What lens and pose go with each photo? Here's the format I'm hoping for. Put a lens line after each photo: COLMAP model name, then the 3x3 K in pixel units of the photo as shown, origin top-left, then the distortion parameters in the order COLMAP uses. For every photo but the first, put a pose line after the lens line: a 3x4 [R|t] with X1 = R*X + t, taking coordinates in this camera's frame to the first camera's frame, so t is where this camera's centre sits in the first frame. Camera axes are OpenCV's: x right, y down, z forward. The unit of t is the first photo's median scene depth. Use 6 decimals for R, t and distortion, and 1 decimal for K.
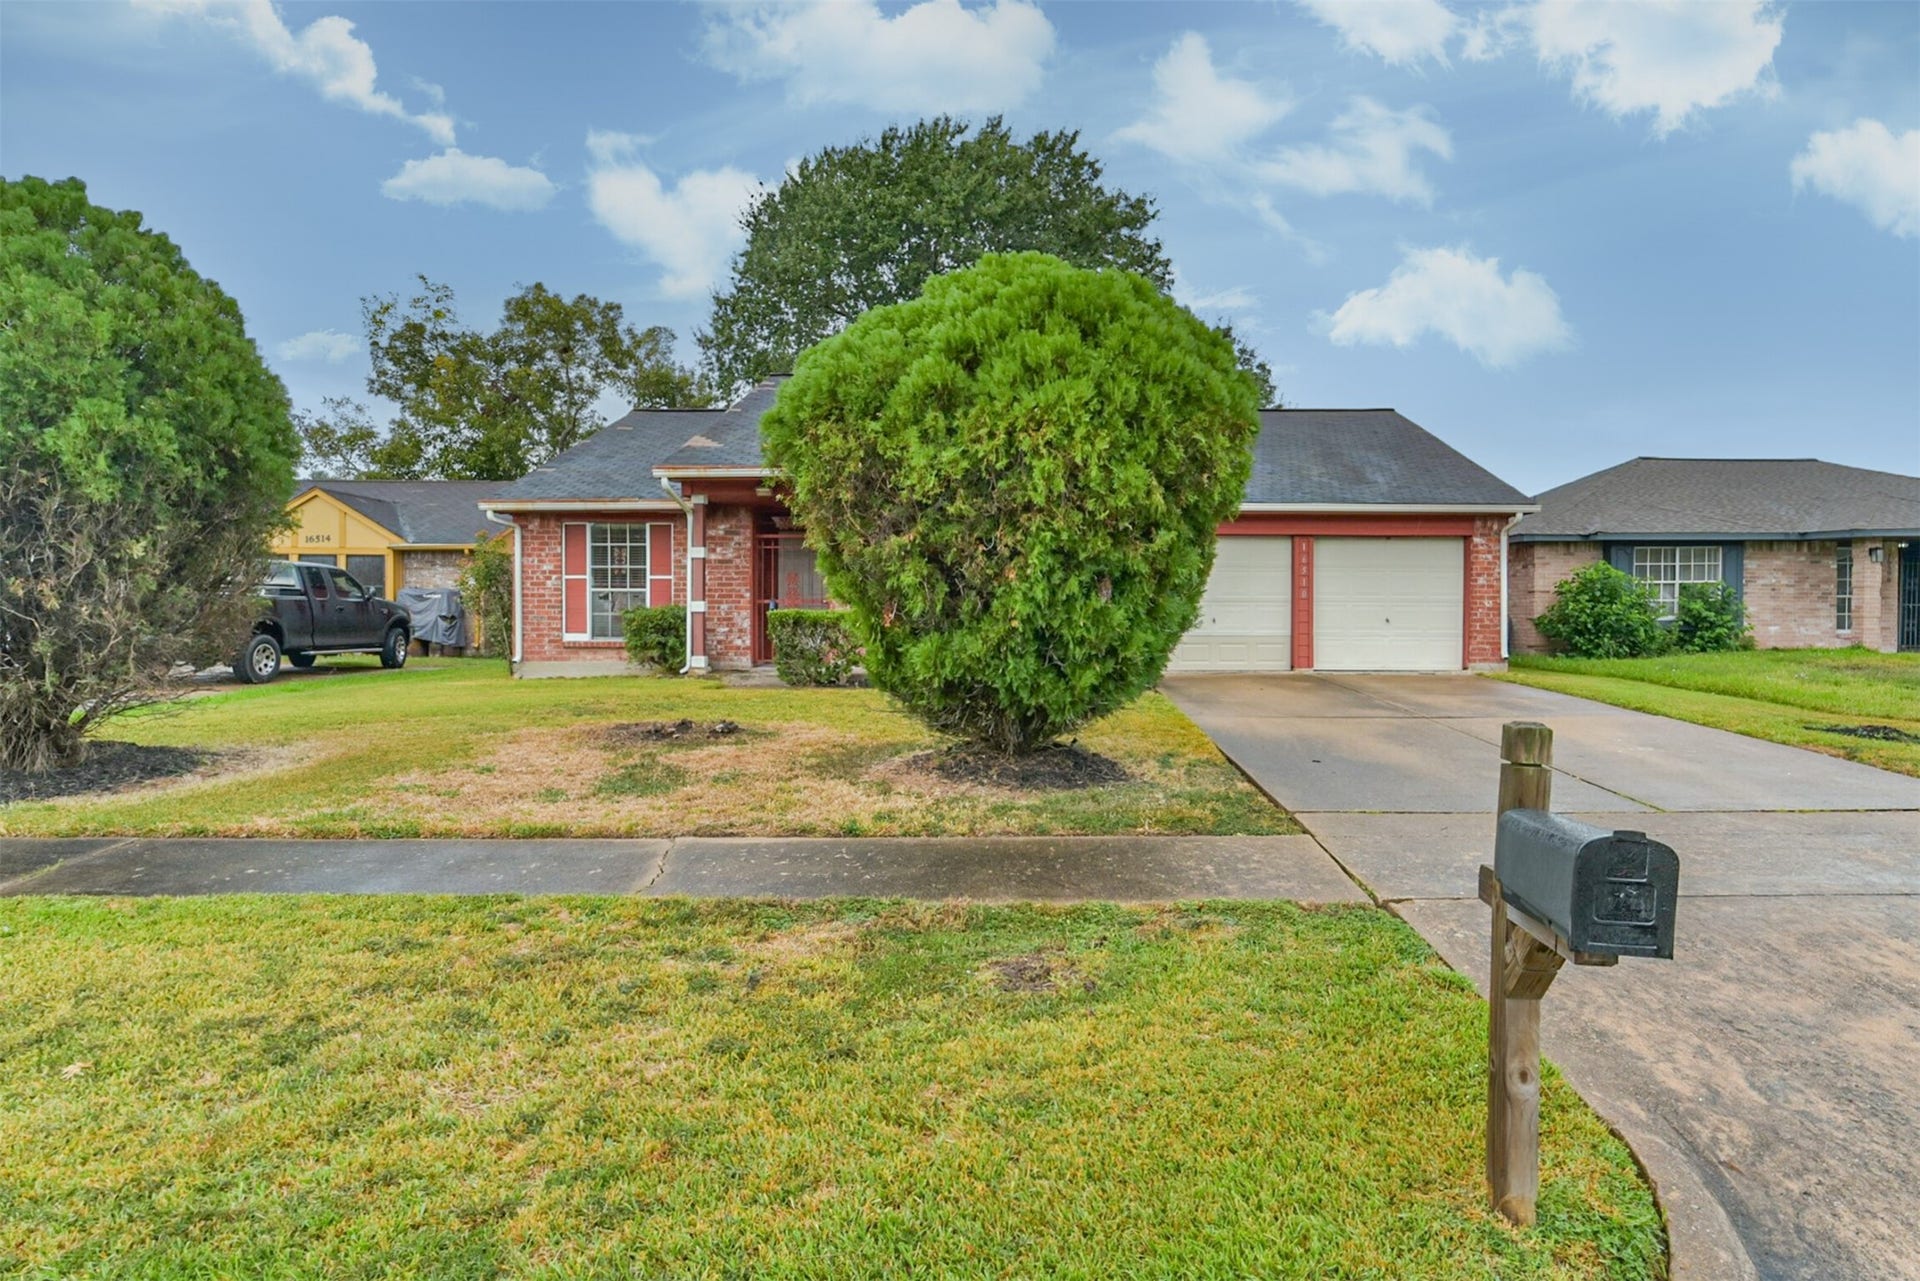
lens RADIAL K [[924.6, 0, 960.0], [0, 924.6, 572.7], [0, 0, 1]] dist [0.000773, 0.000270]
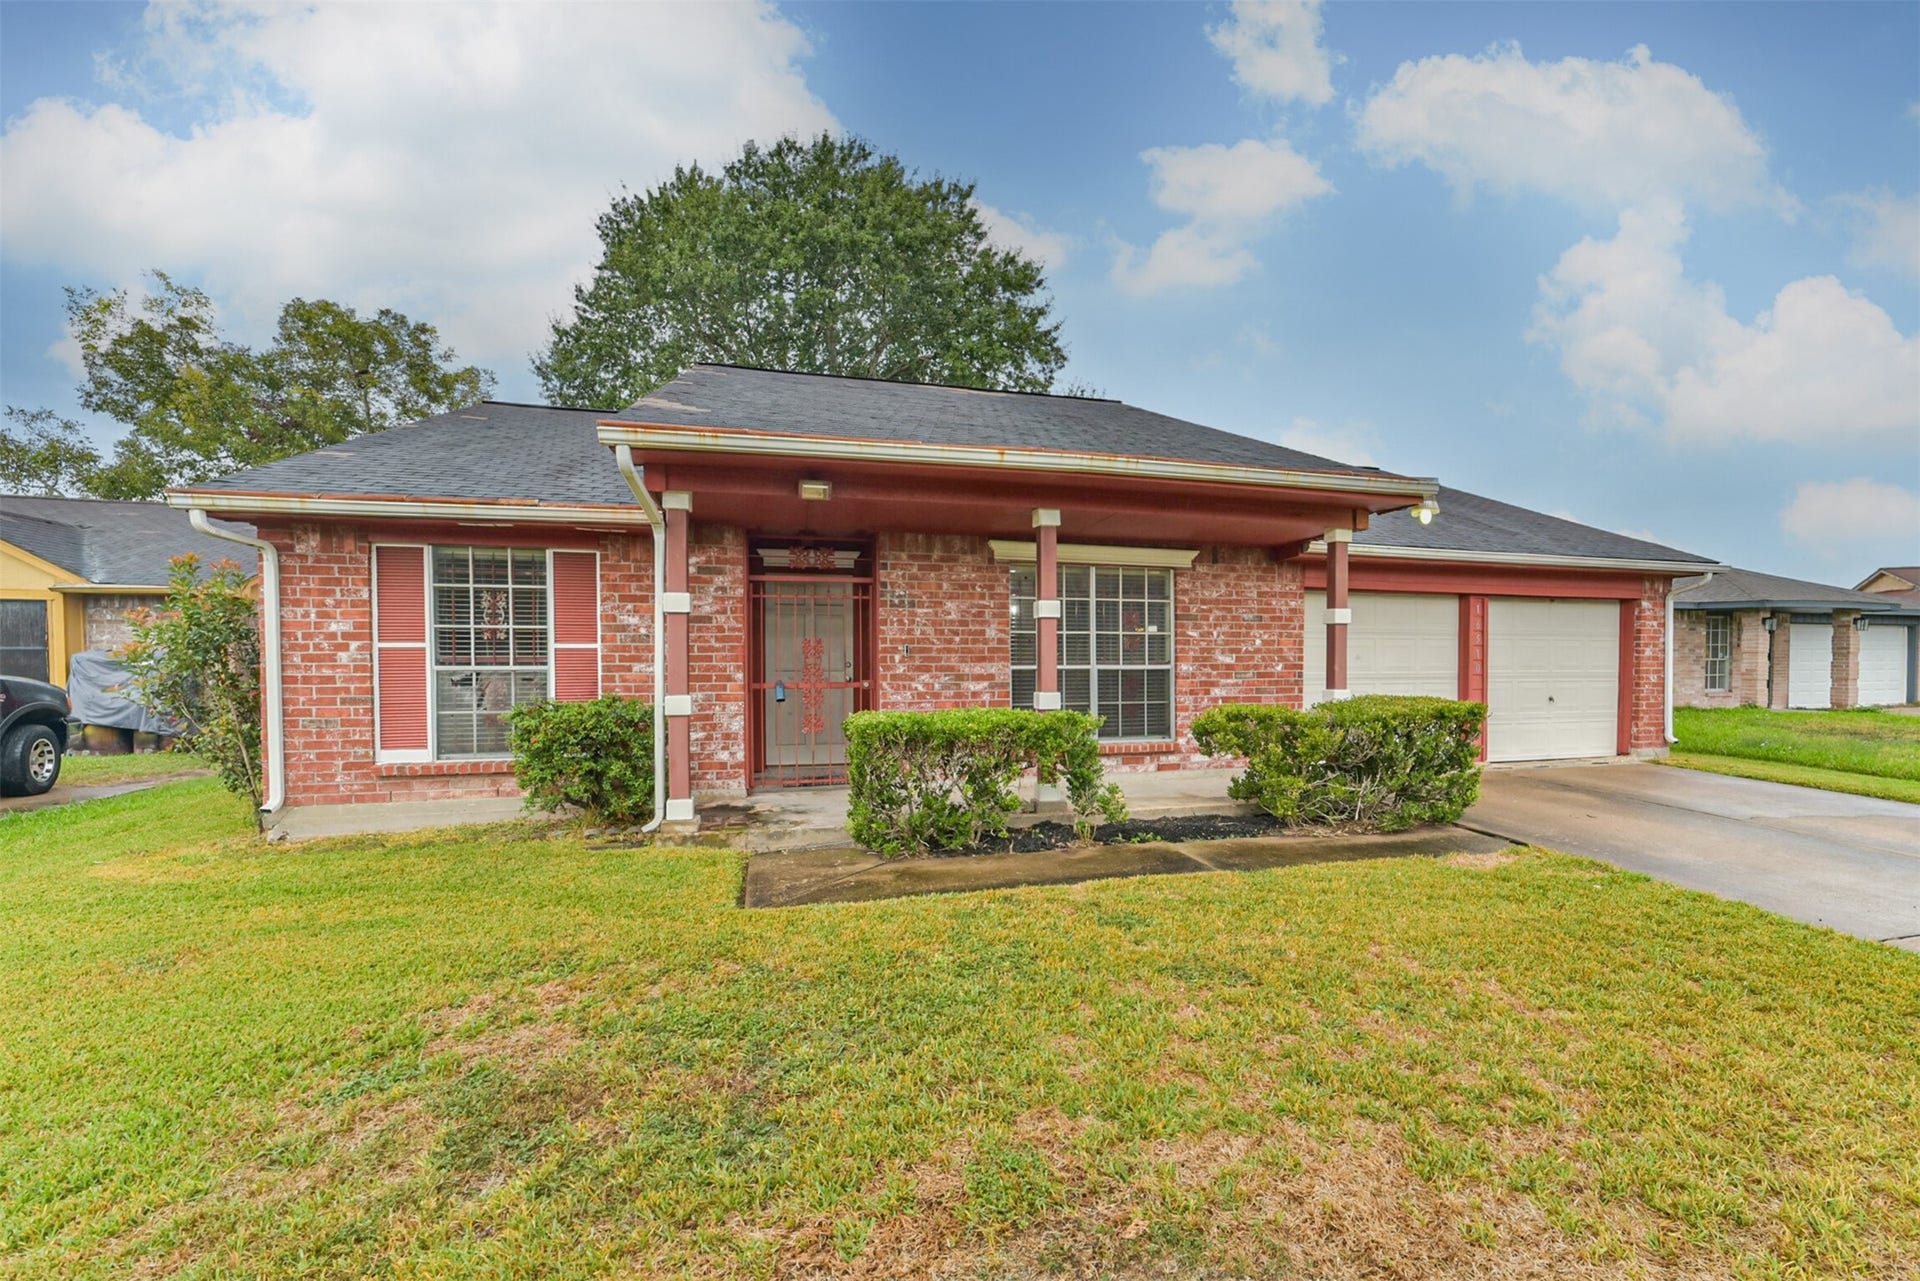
lens RADIAL K [[743.3, 0, 963.6], [0, 743.3, 647.9], [0, 0, 1]] dist [-0.016435, 0.007754]
pose [[0.961091, 0.000141, 0.276232, -0.219778], [-0.008065, 0.999588, 0.027549, -0.008149], [-0.276114, -0.028704, 0.960696, 0.496496]]
